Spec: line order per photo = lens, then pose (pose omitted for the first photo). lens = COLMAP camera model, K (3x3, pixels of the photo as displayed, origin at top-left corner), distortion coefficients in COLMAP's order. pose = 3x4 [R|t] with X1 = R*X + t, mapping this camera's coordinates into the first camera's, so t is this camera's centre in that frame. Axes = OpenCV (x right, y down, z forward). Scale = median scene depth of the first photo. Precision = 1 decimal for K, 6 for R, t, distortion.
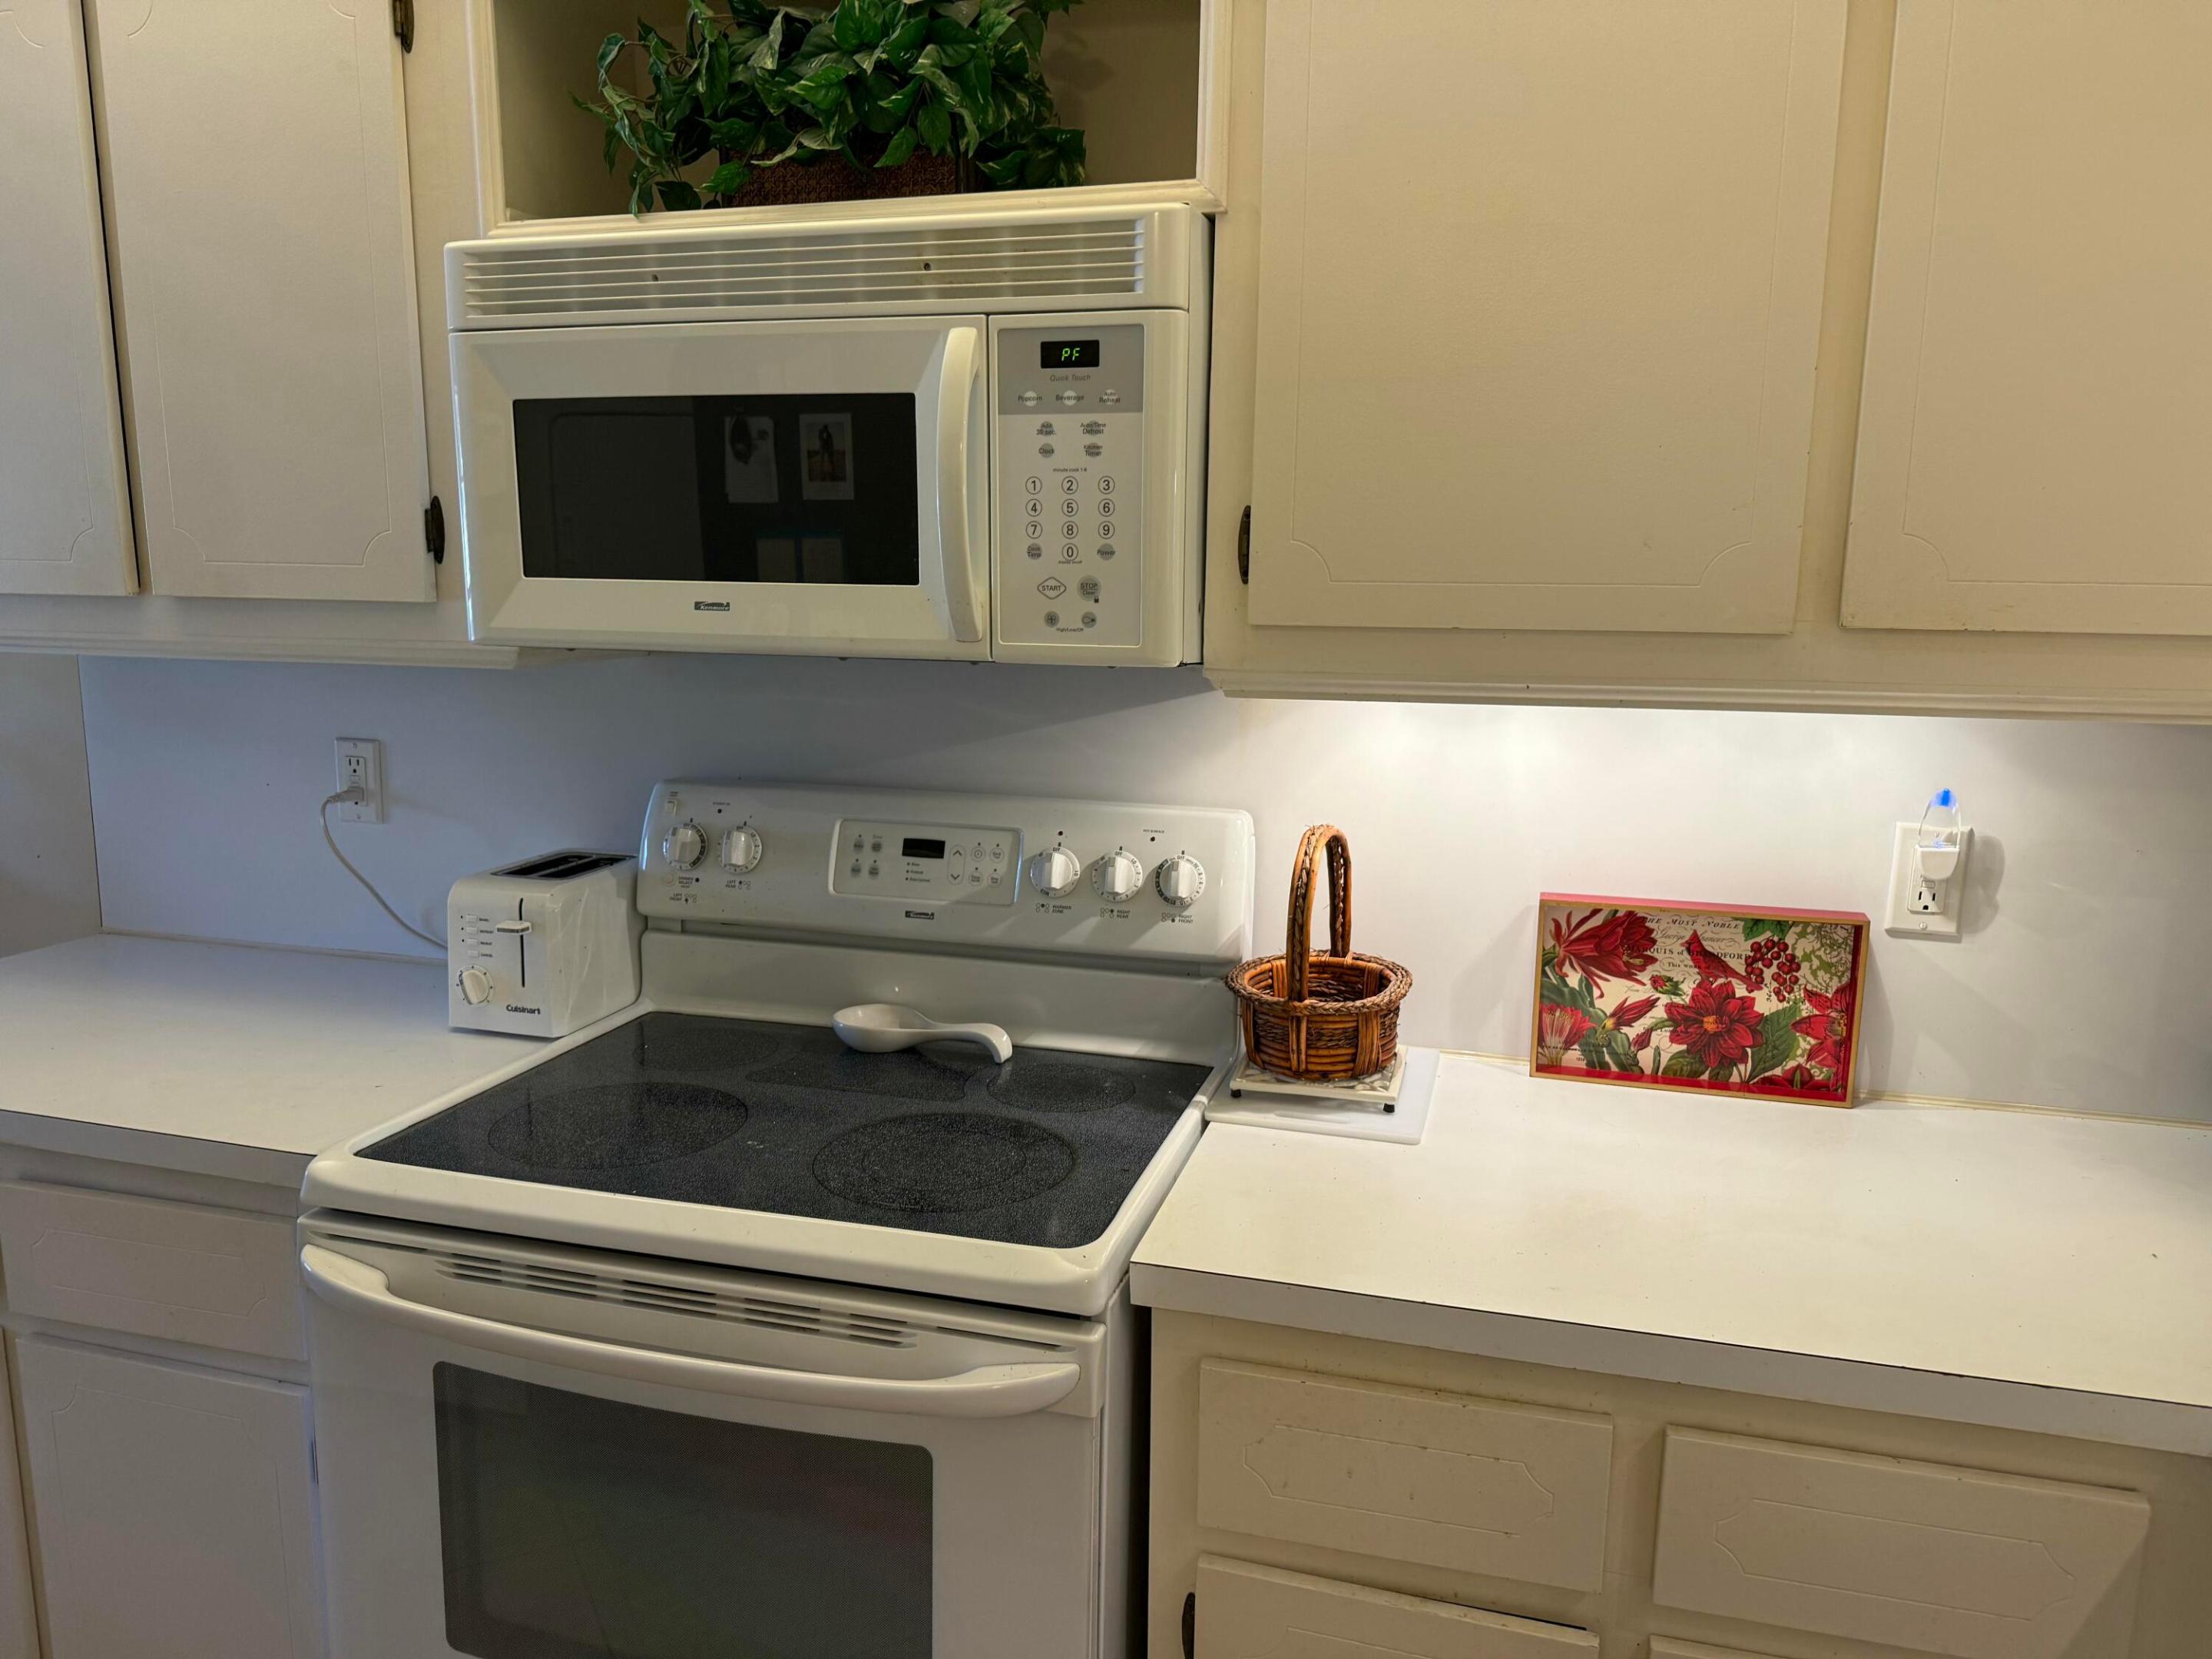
lens RADIAL K [[1547.4, 0, 1106.5], [0, 1547.4, 839.5], [0, 0, 1]] dist [0.043144, -0.063633]
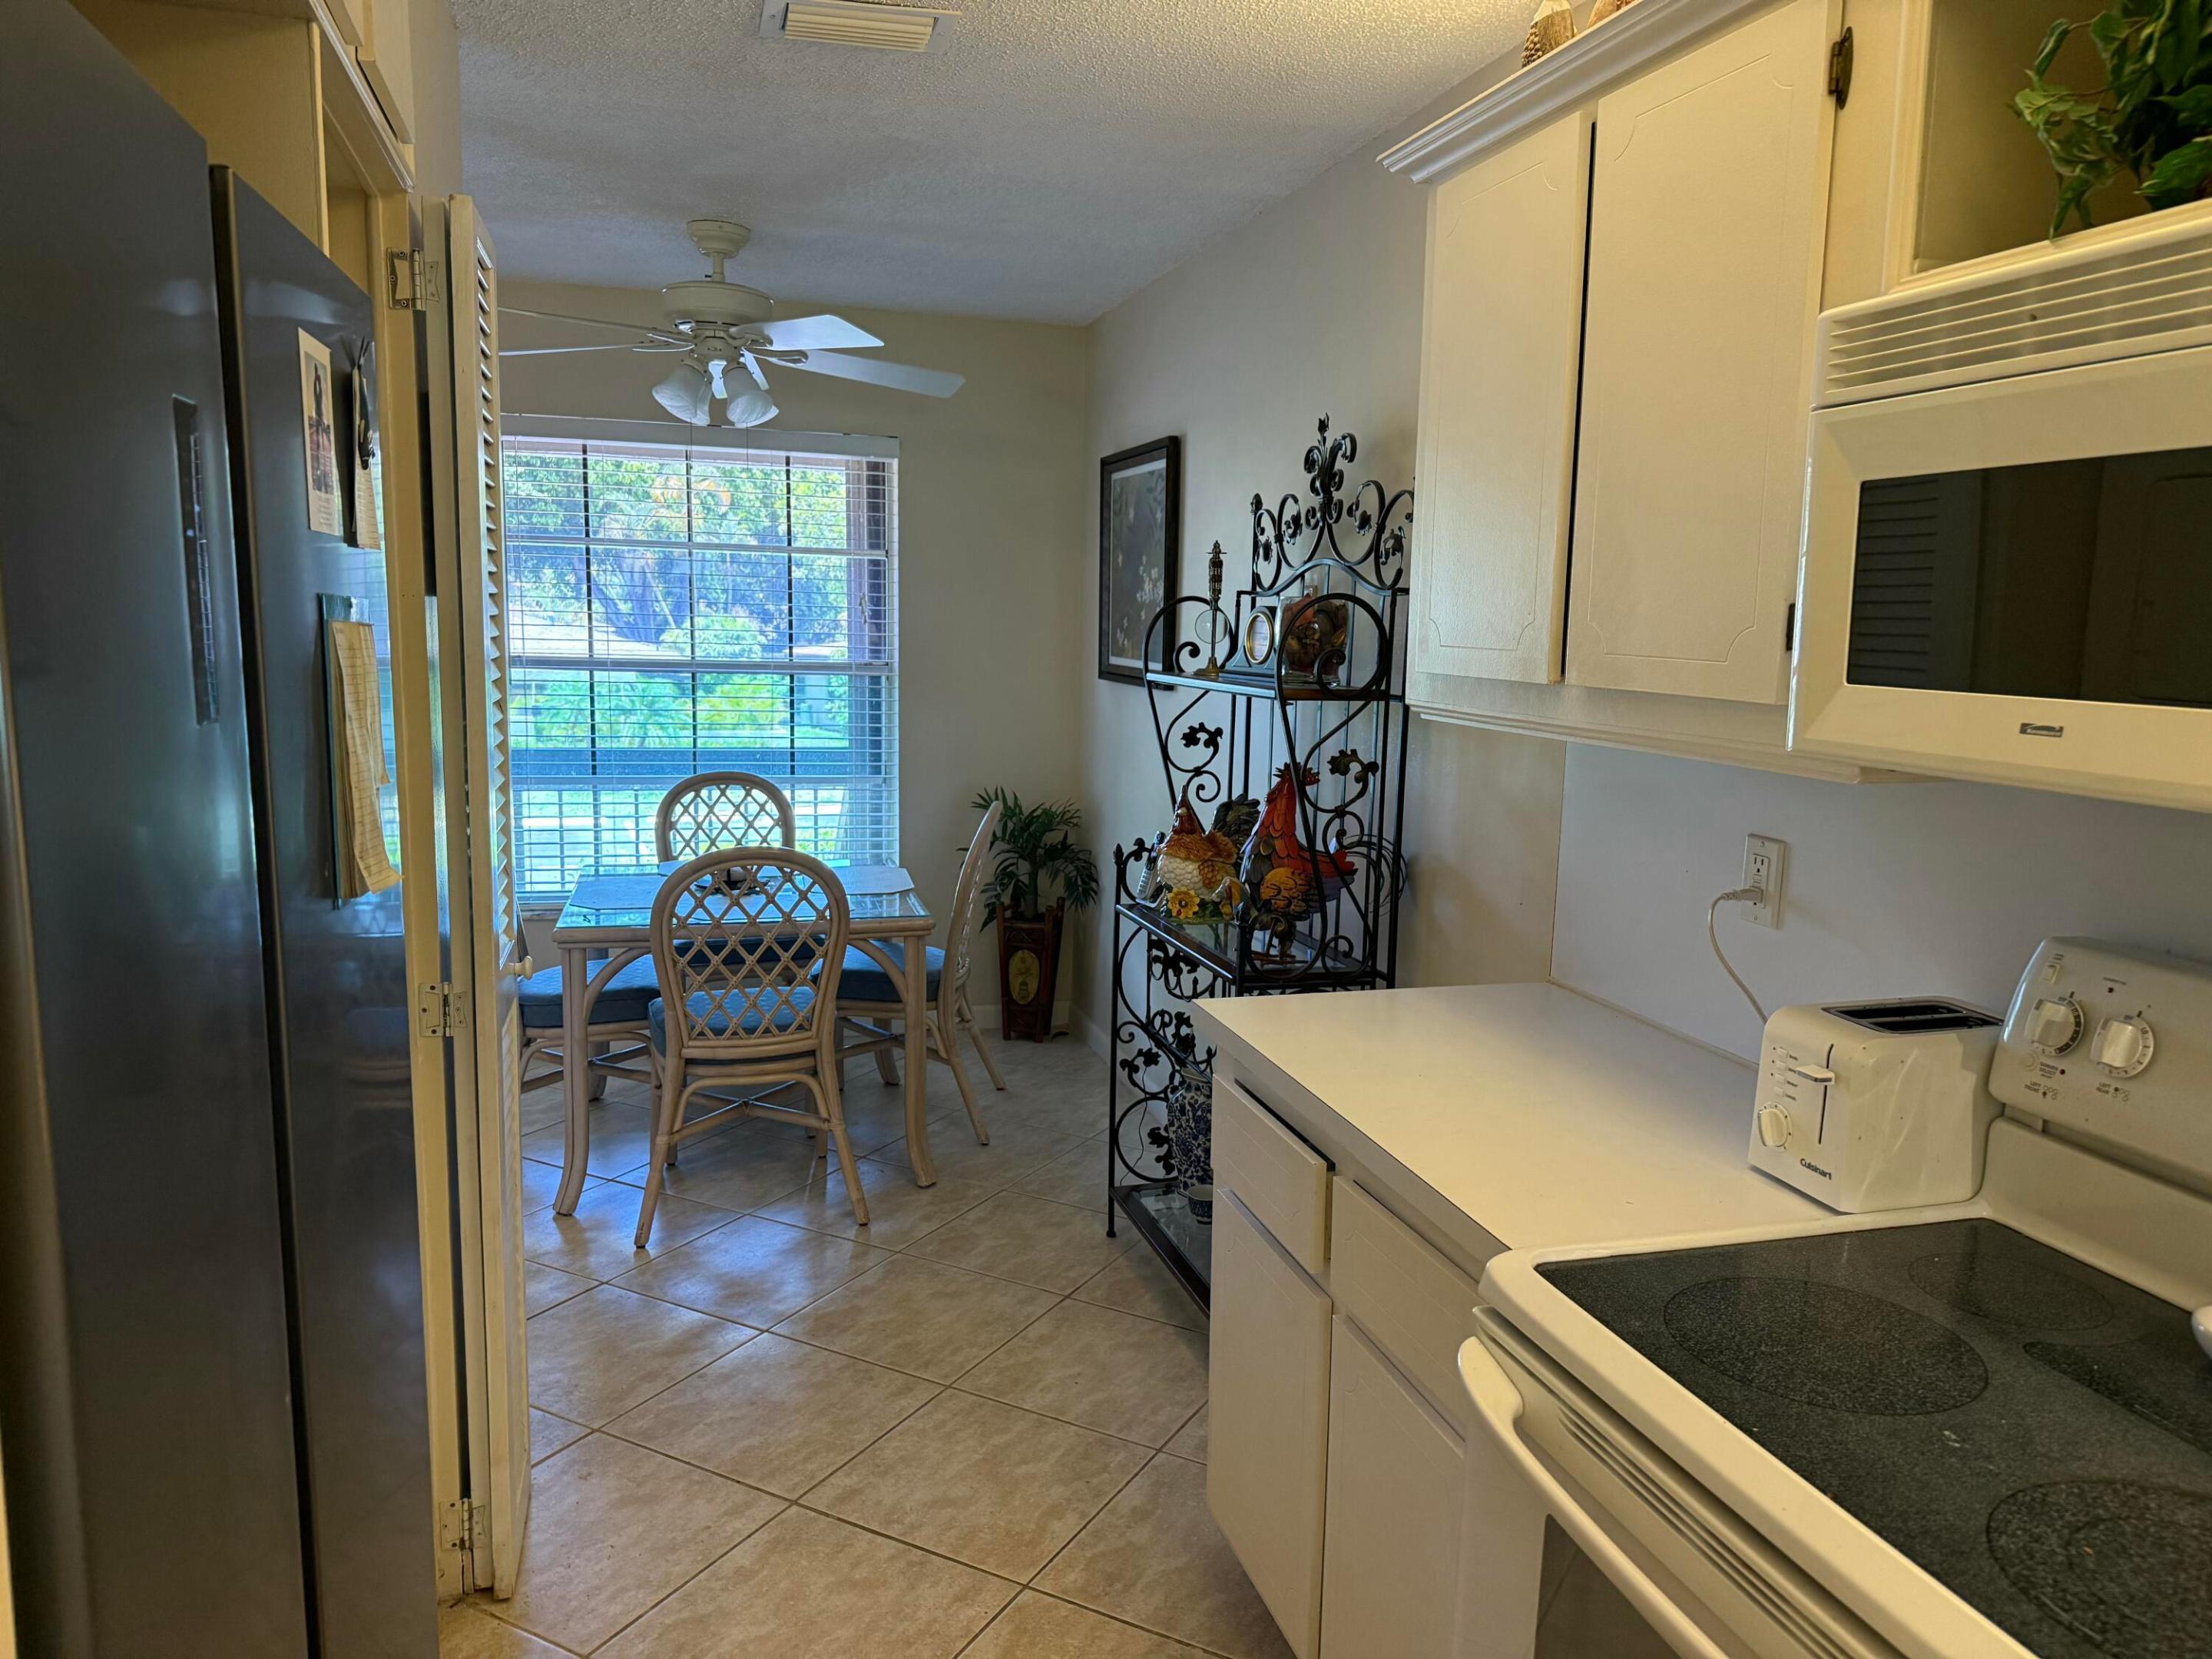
lens RADIAL K [[1547.4, 0, 1106.5], [0, 1547.4, 839.5], [0, 0, 1]] dist [0.043144, -0.063633]
pose [[0.513309, 0.119548, -0.849837, 0.141656], [-0.153467, 0.987075, 0.046159, -0.052390], [0.844371, 0.106728, 0.525021, 0.181554]]
